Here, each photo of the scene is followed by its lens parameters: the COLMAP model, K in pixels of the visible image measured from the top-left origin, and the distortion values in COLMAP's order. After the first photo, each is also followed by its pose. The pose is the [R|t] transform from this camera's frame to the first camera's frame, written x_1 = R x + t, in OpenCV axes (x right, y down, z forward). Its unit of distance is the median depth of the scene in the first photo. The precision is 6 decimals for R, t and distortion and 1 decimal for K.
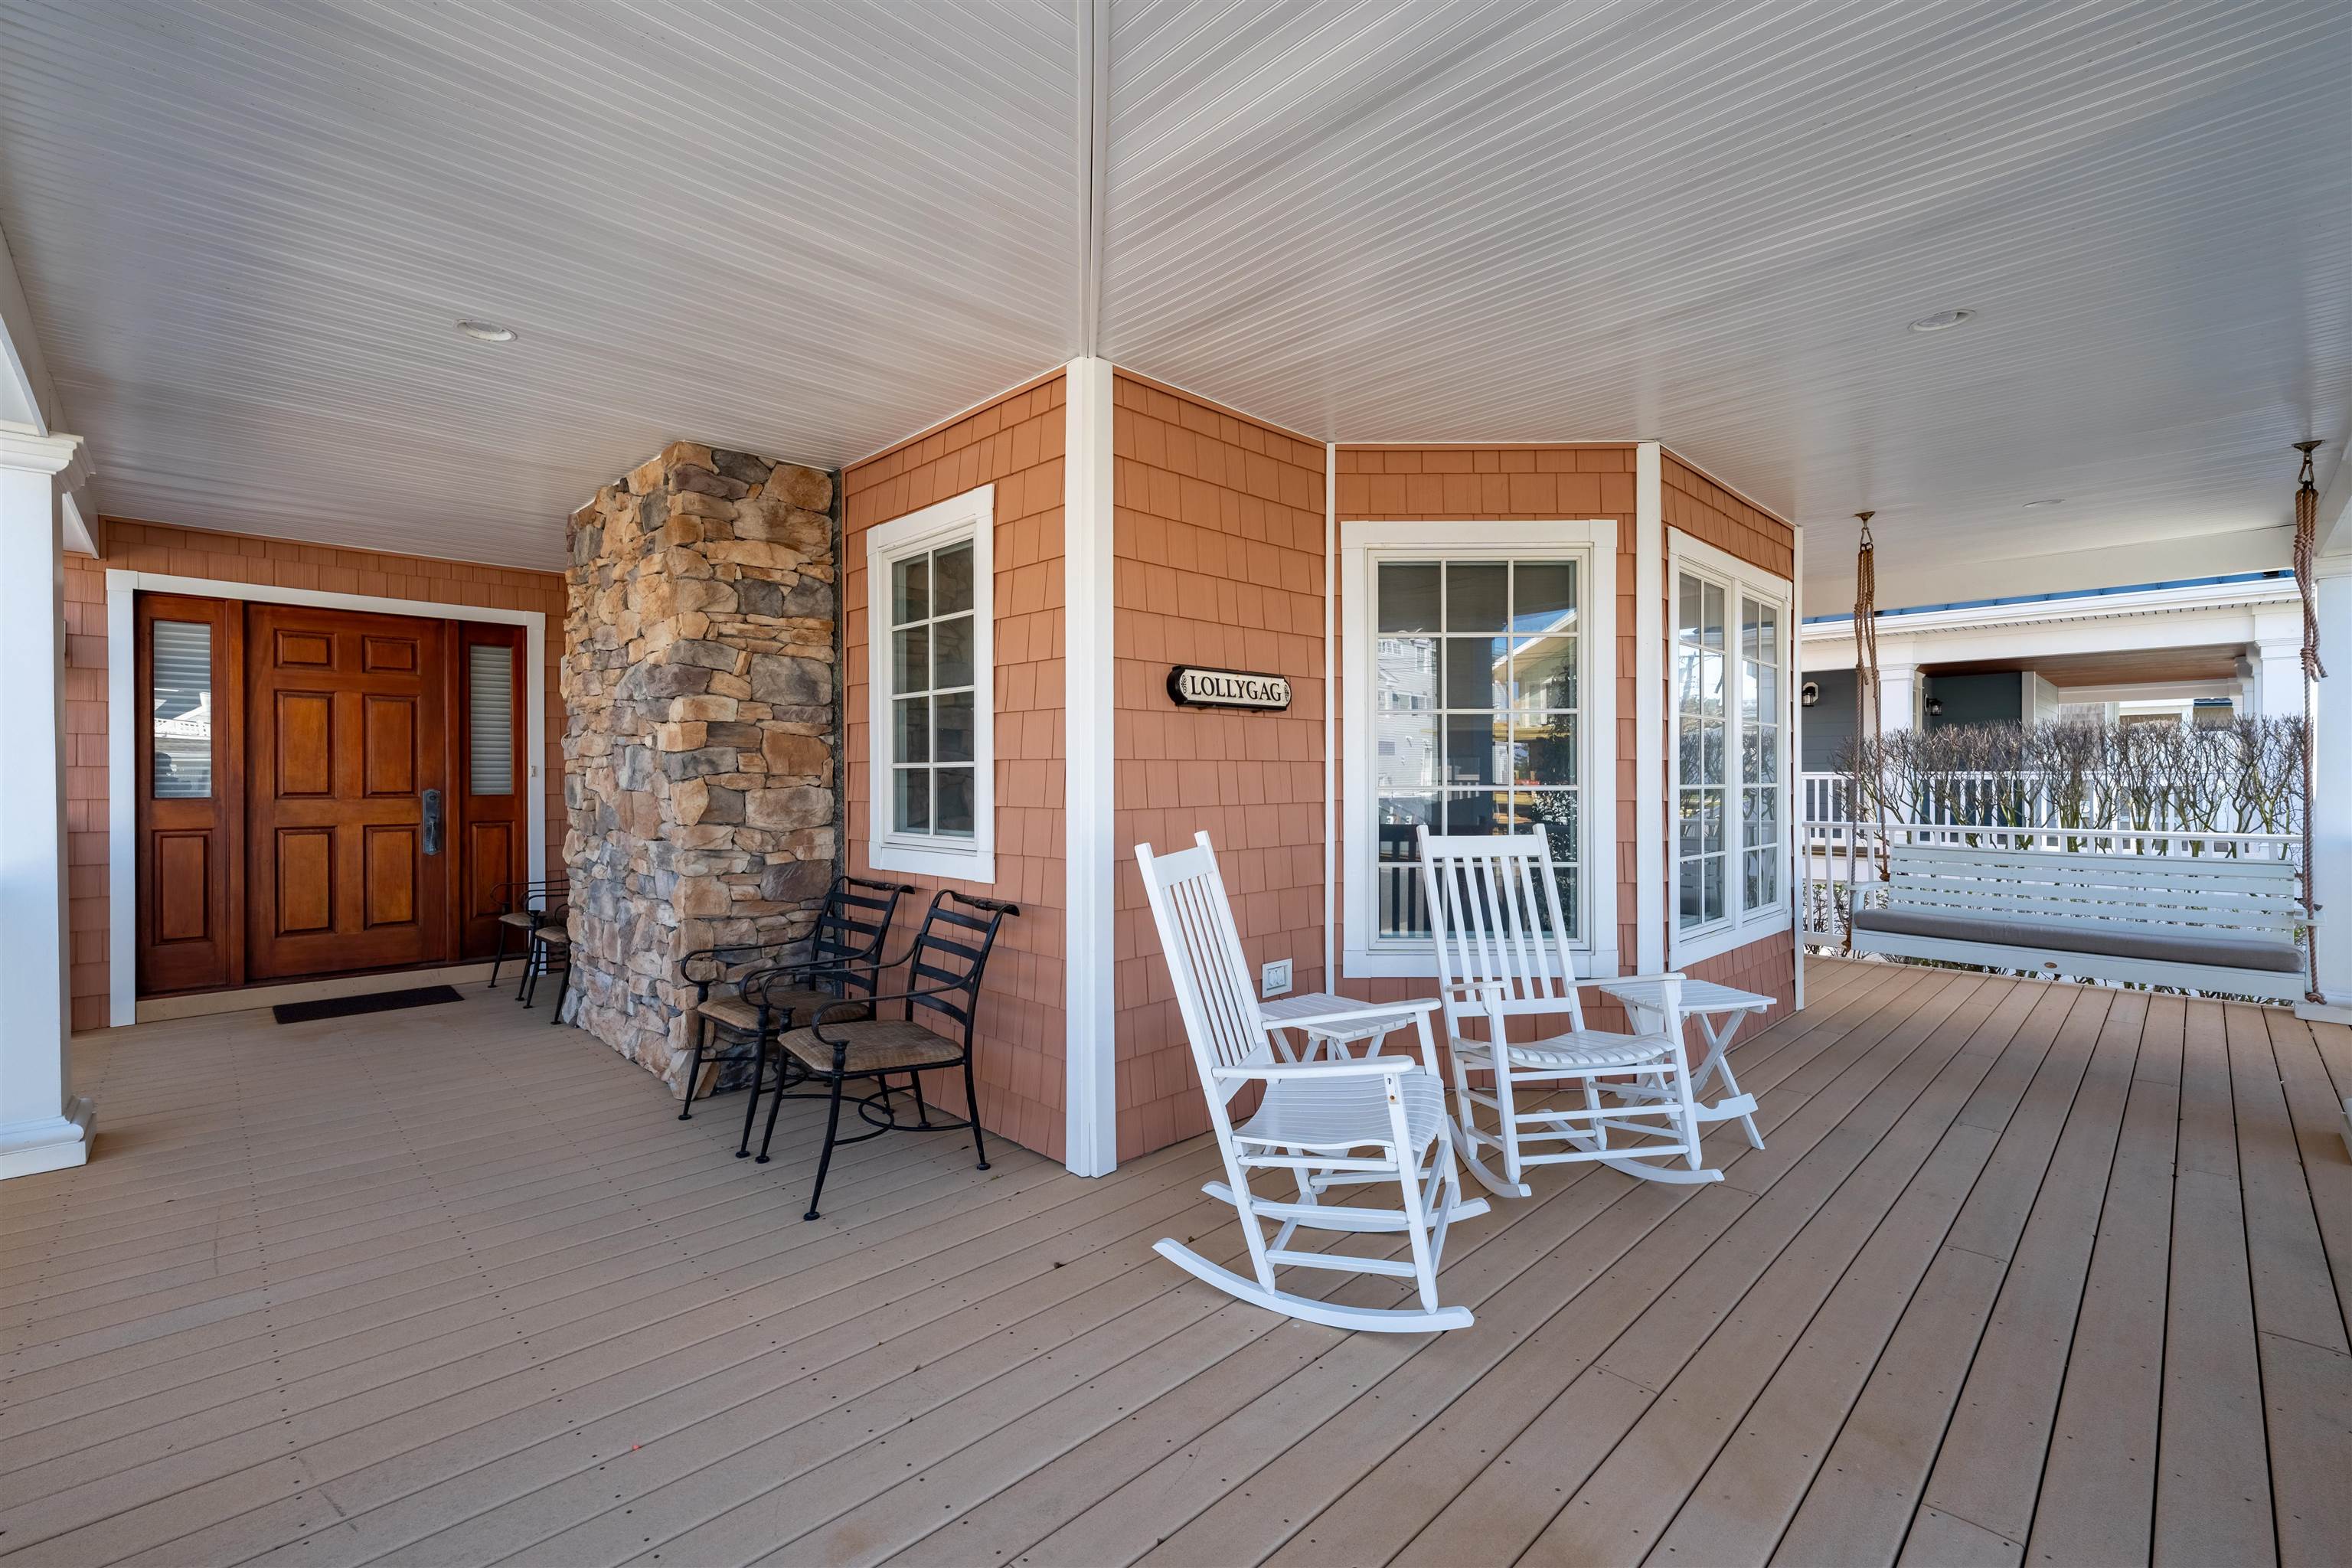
lens RADIAL K [[1010.1, 0, 1174.0], [0, 1010.1, 779.8], [0, 0, 1]] dist [0.012846, 0.000197]
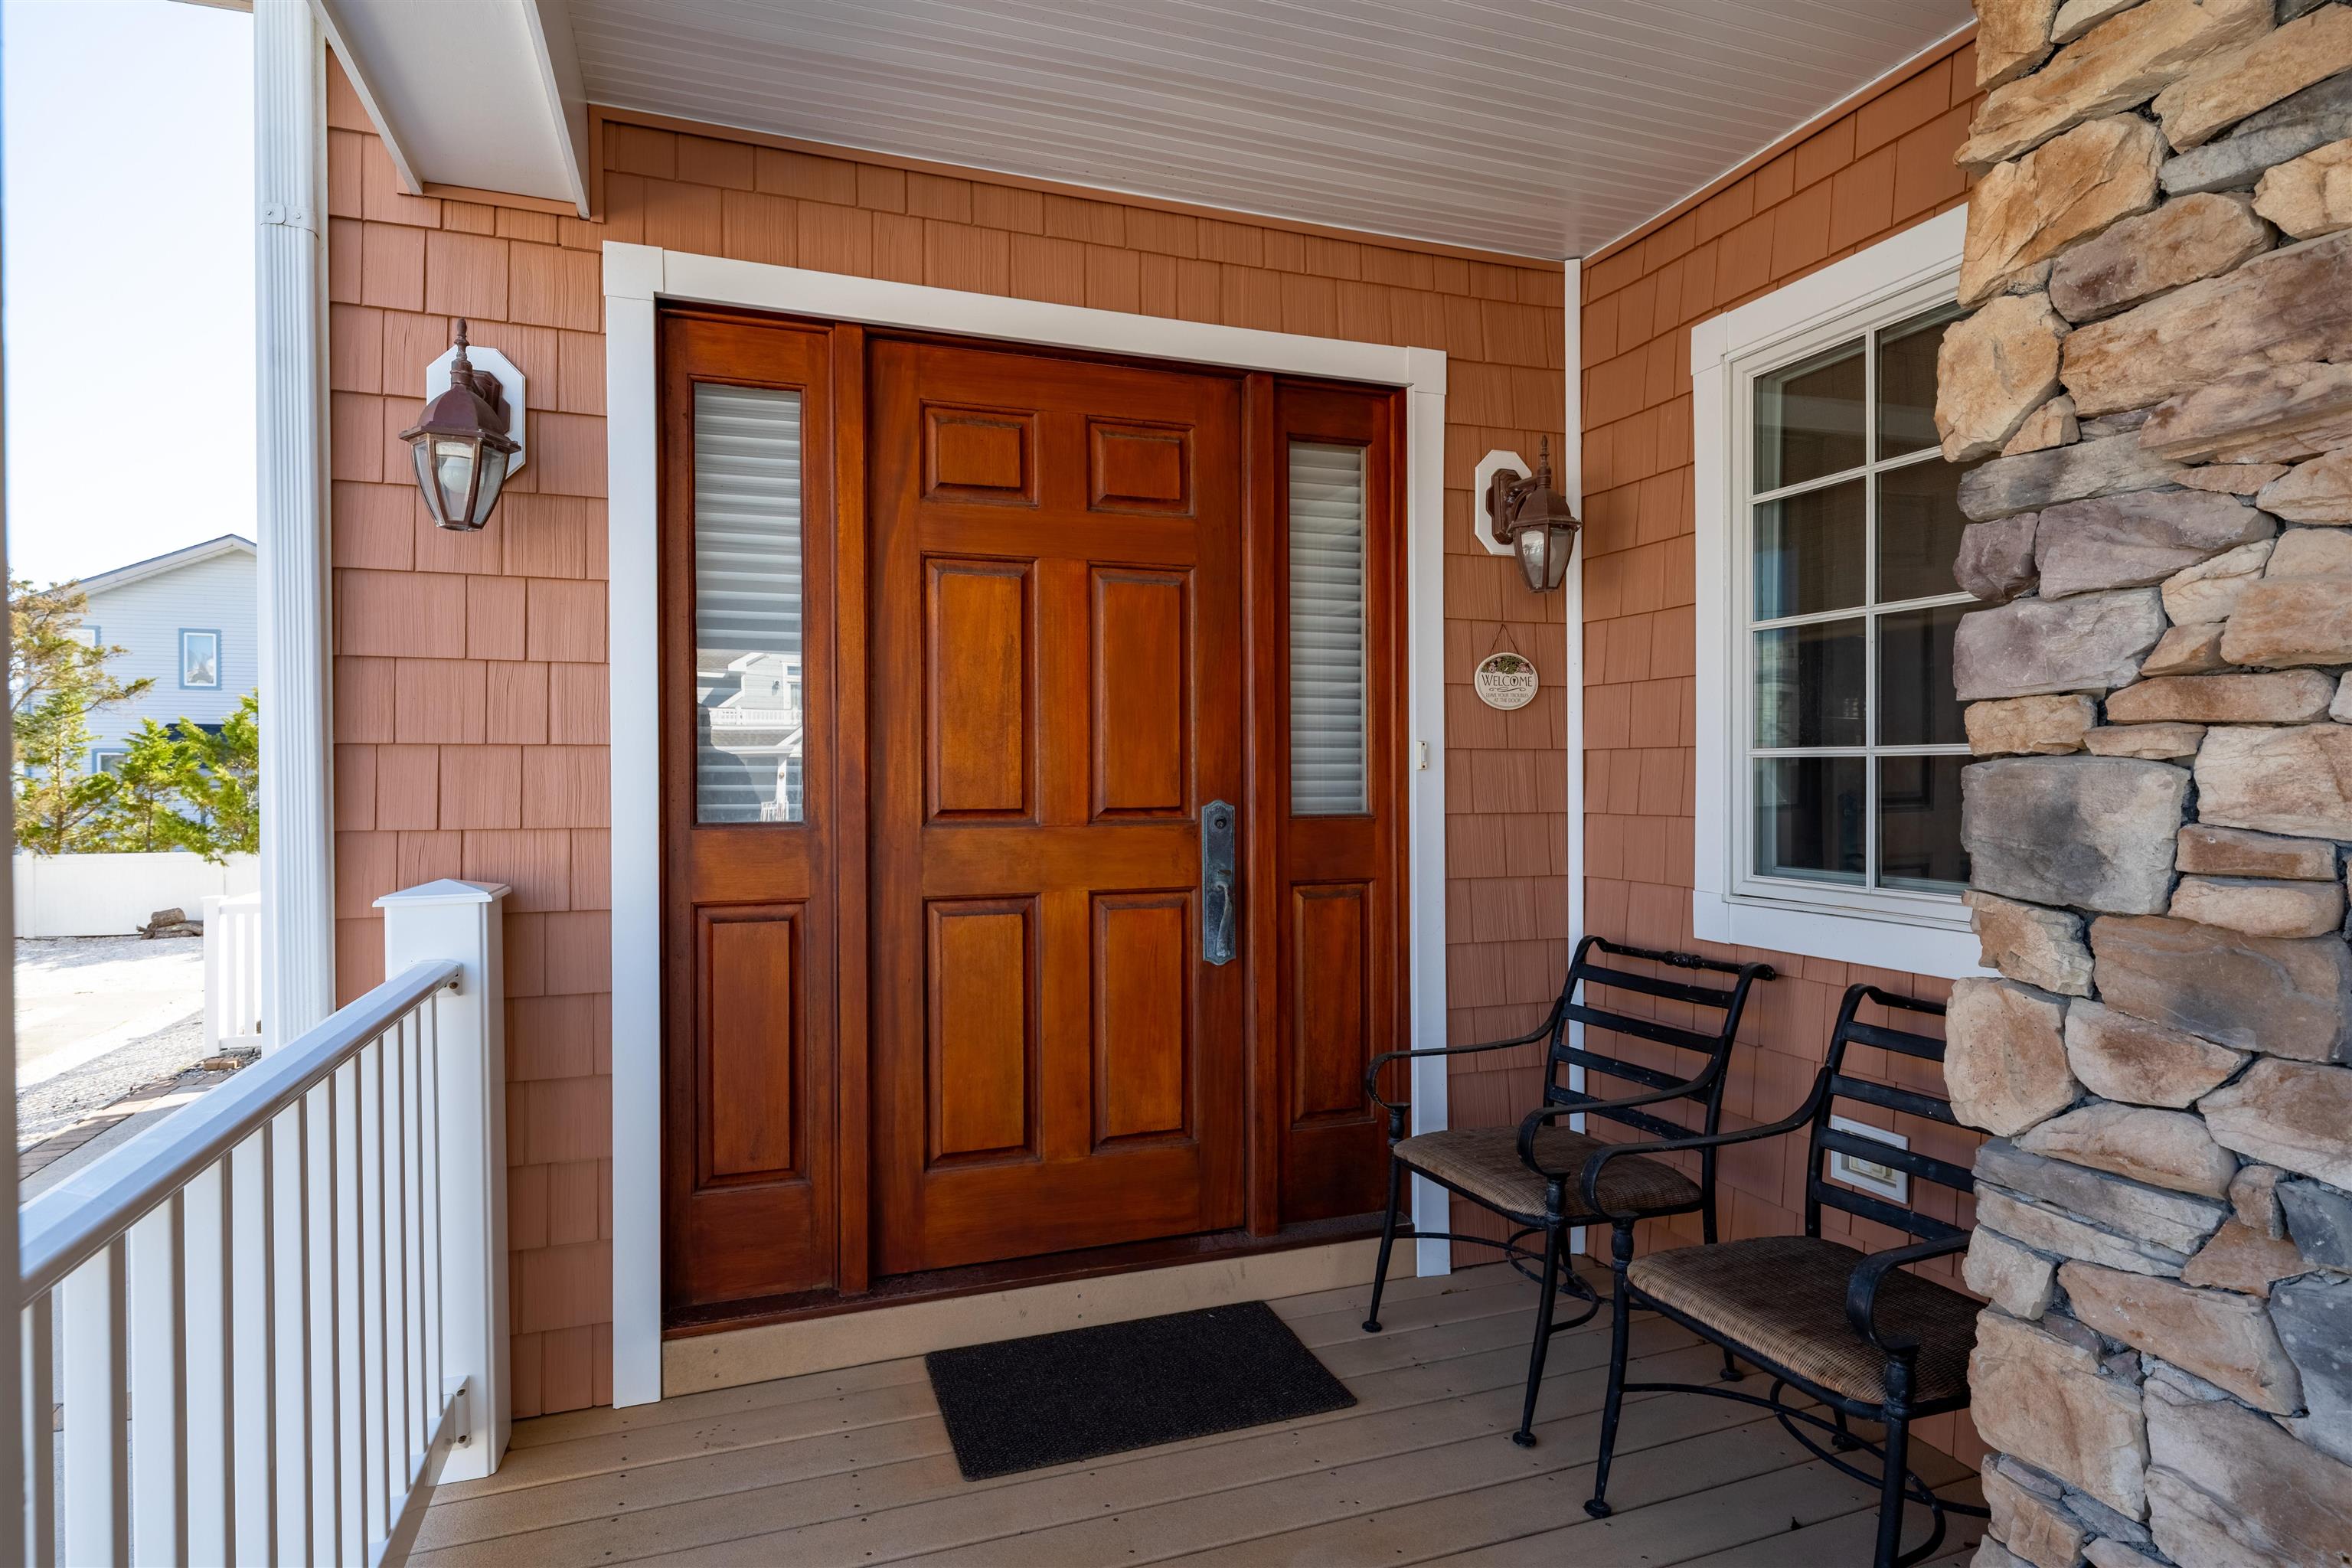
lens RADIAL K [[1140.1, 0, 1176.0], [0, 1140.1, 784.0], [0, 0, 1]] dist [-0.000830, -0.000086]
pose [[0.898502, 0.003742, -0.438953, -0.581181], [-0.000581, 0.999973, 0.007335, -0.000699], [0.438969, -0.006336, 0.898480, 0.626423]]
